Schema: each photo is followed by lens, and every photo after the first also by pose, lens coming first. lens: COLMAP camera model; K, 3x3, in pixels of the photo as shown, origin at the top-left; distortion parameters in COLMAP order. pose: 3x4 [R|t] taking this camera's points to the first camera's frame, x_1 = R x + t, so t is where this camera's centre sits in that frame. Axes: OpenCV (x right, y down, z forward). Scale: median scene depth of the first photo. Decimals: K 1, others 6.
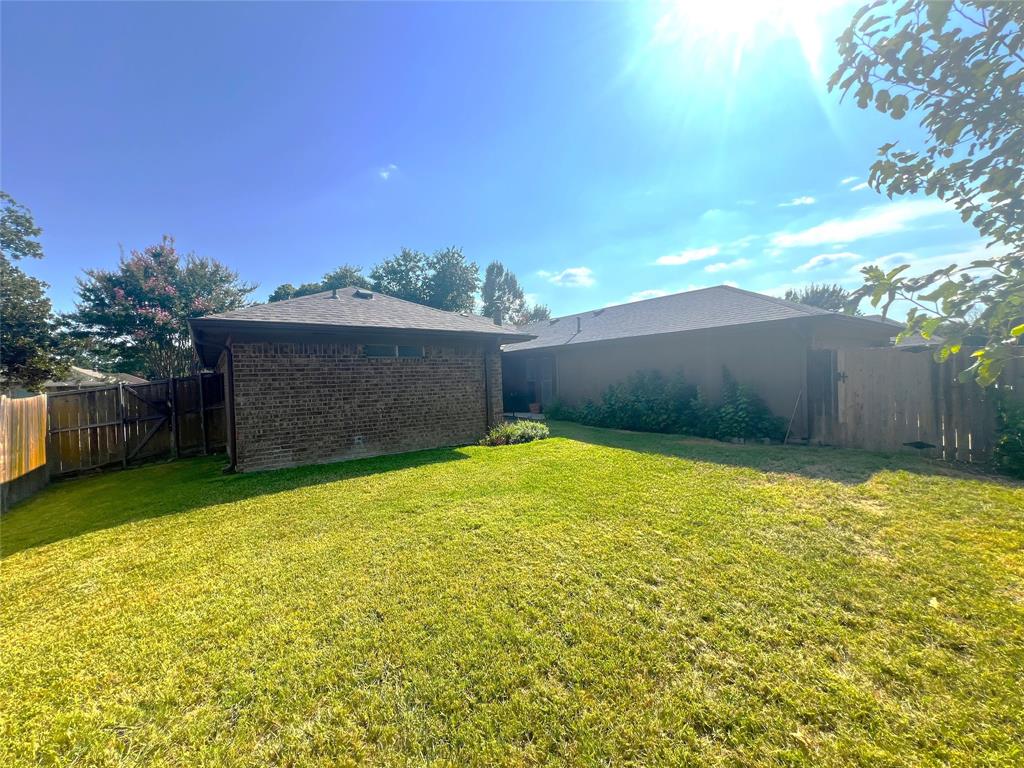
lens RADIAL K [[411.4, 0, 507.5], [0, 411.4, 380.9], [0, 0, 1]] dist [0.000021, 0.000953]
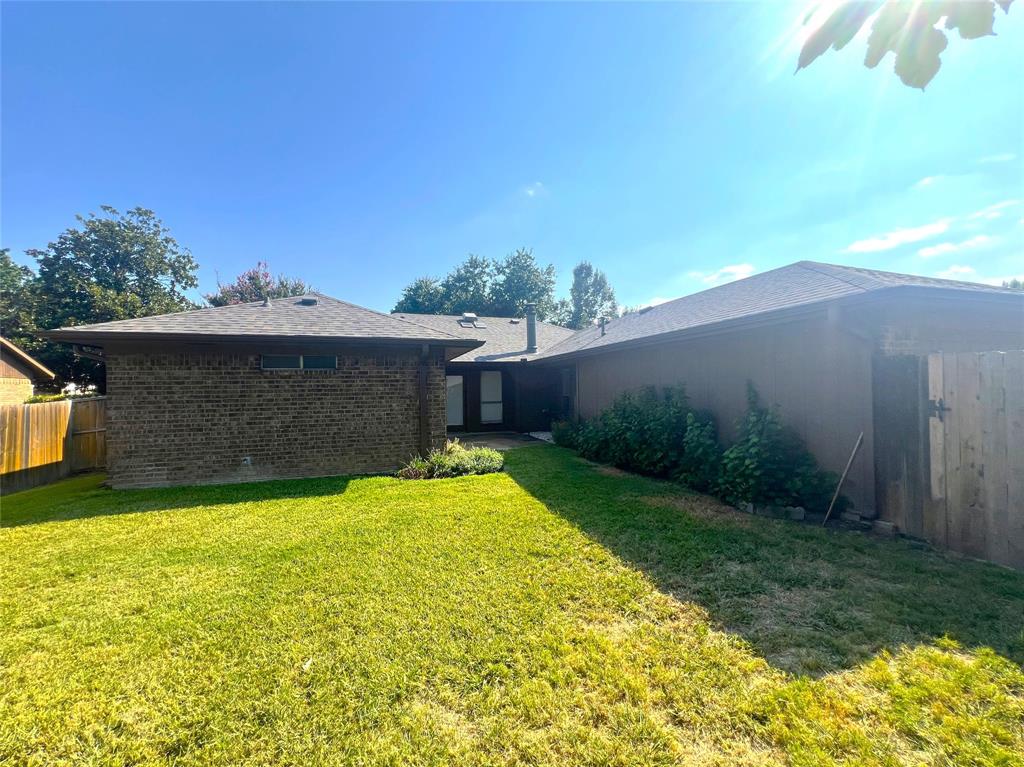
lens RADIAL K [[411.4, 0, 516.3], [0, 411.4, 382.6], [0, 0, 1]] dist [0.000021, 0.000953]
pose [[0.943100, 0.012191, -0.332285, 0.470043], [-0.017665, 0.999753, -0.013458, -0.025285], [0.332039, 0.018562, 0.943083, 0.329907]]
